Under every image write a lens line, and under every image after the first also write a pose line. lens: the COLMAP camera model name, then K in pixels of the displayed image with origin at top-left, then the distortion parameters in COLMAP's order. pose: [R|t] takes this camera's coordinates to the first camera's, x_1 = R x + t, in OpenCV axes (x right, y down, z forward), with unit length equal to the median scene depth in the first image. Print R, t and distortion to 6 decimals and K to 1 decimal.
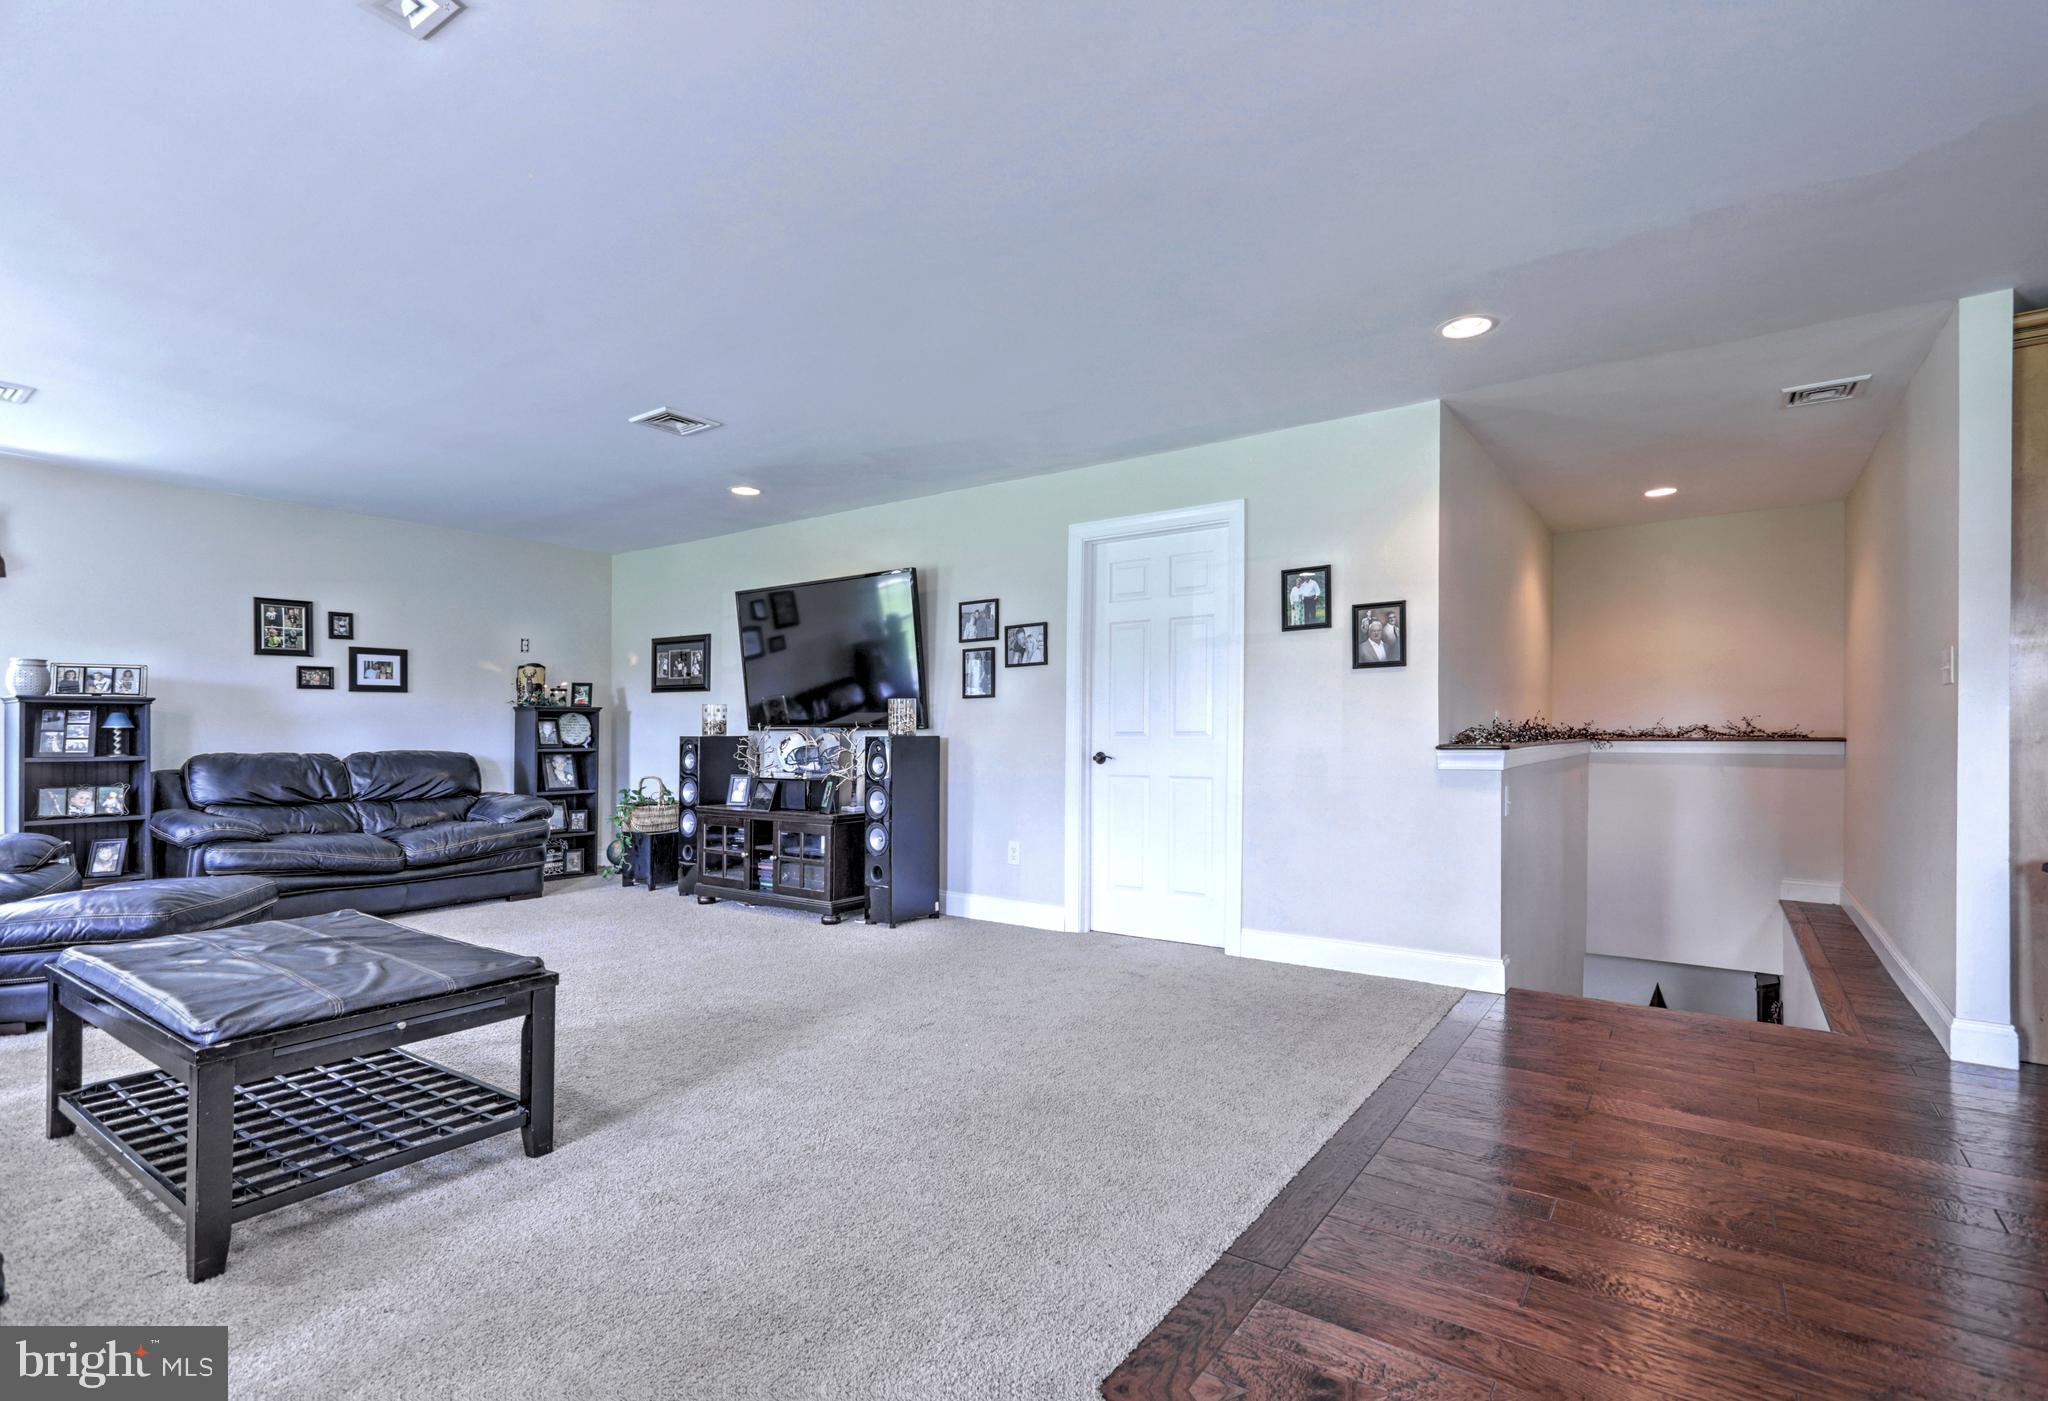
lens RADIAL K [[960.1, 0, 1116.4], [0, 960.1, 689.5], [0, 0, 1]] dist [0.013209, 0.000087]
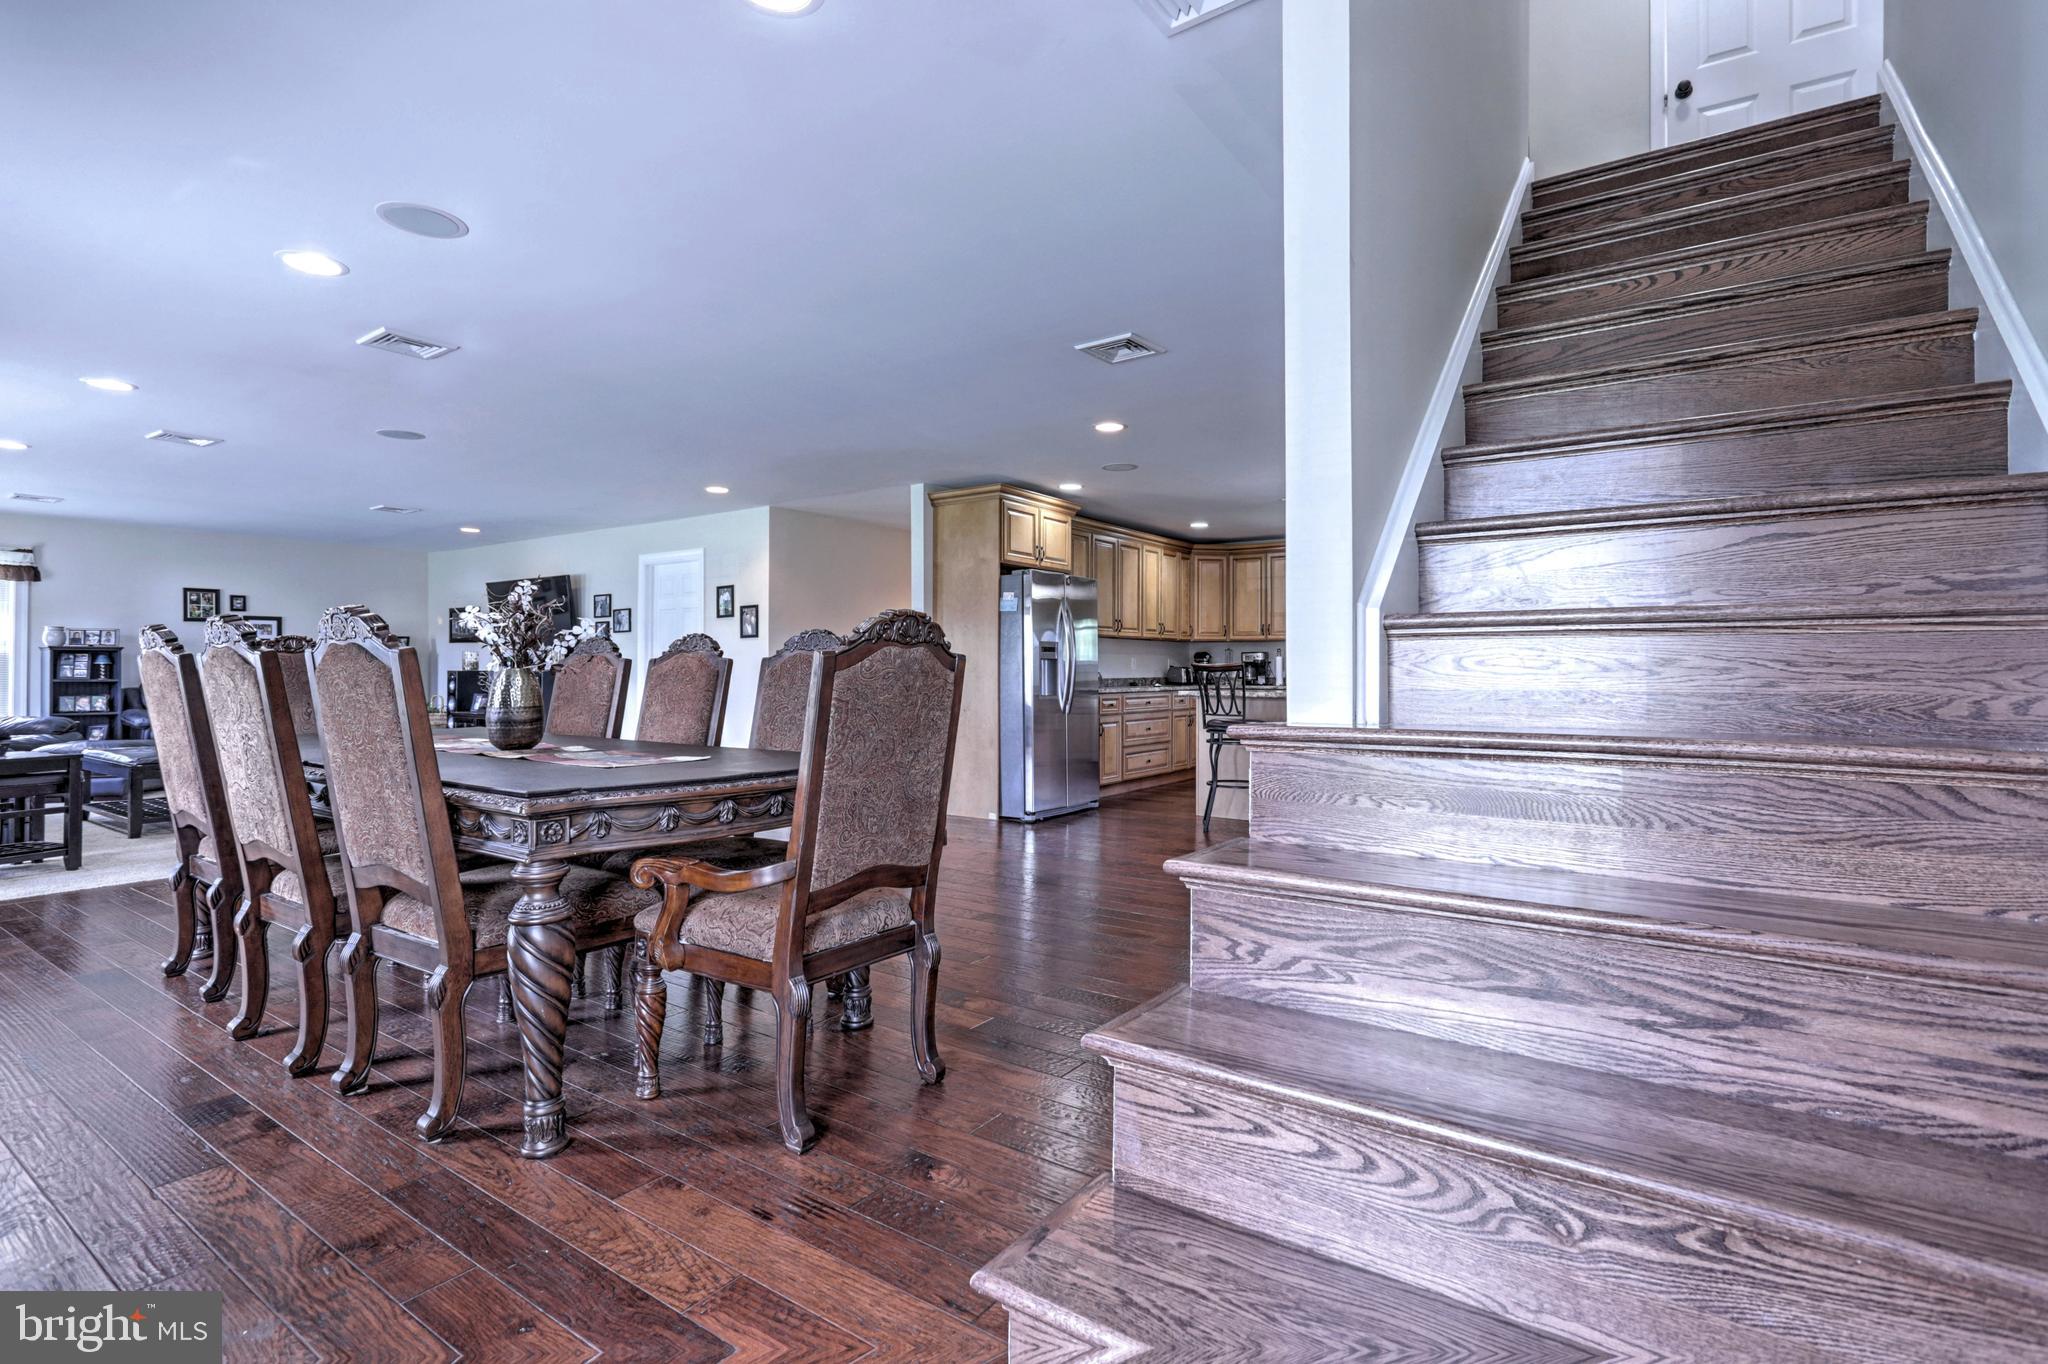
lens RADIAL K [[933.0, 0, 1112.2], [0, 933.0, 631.5], [0, 0, 1]] dist [-0.000407, 0.004828]
pose [[0.999529, 0.006928, 0.029899, 0.731489], [-0.007047, 0.999968, 0.003889, -0.036858], [-0.029871, -0.004098, 0.999545, -0.733898]]
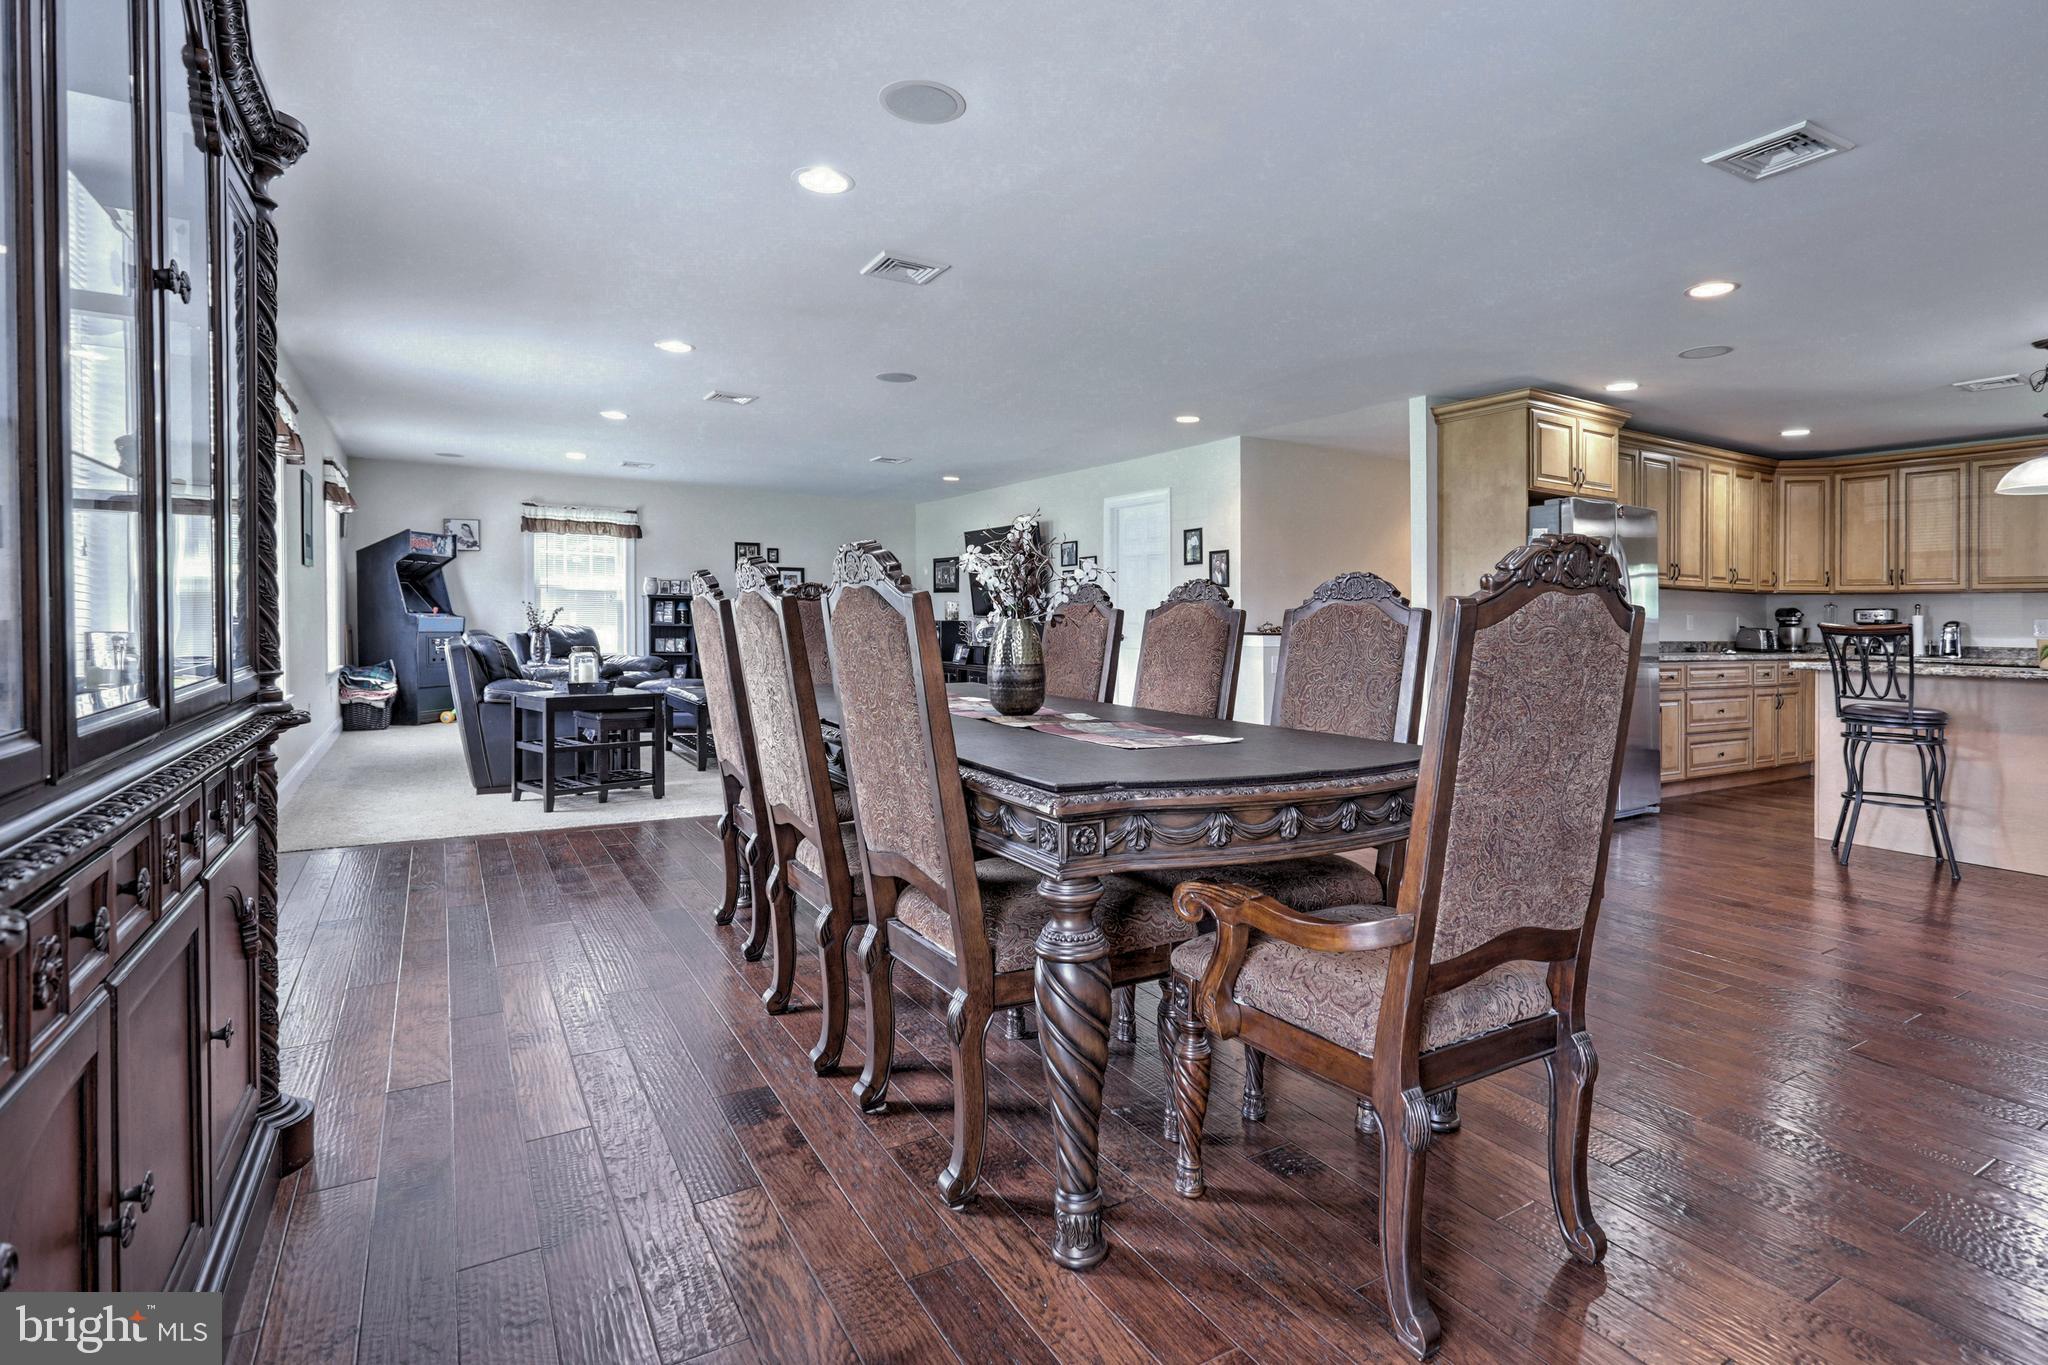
lens RADIAL K [[1051.6, 0, 1140.9], [0, 1051.6, 621.5], [0, 0, 1]] dist [-0.000370, 0.000994]
pose [[0.925654, 0.018939, -0.377898, 0.640370], [-0.002990, 0.999081, 0.042748, -0.031196], [0.378360, -0.038440, 0.924860, -0.620743]]
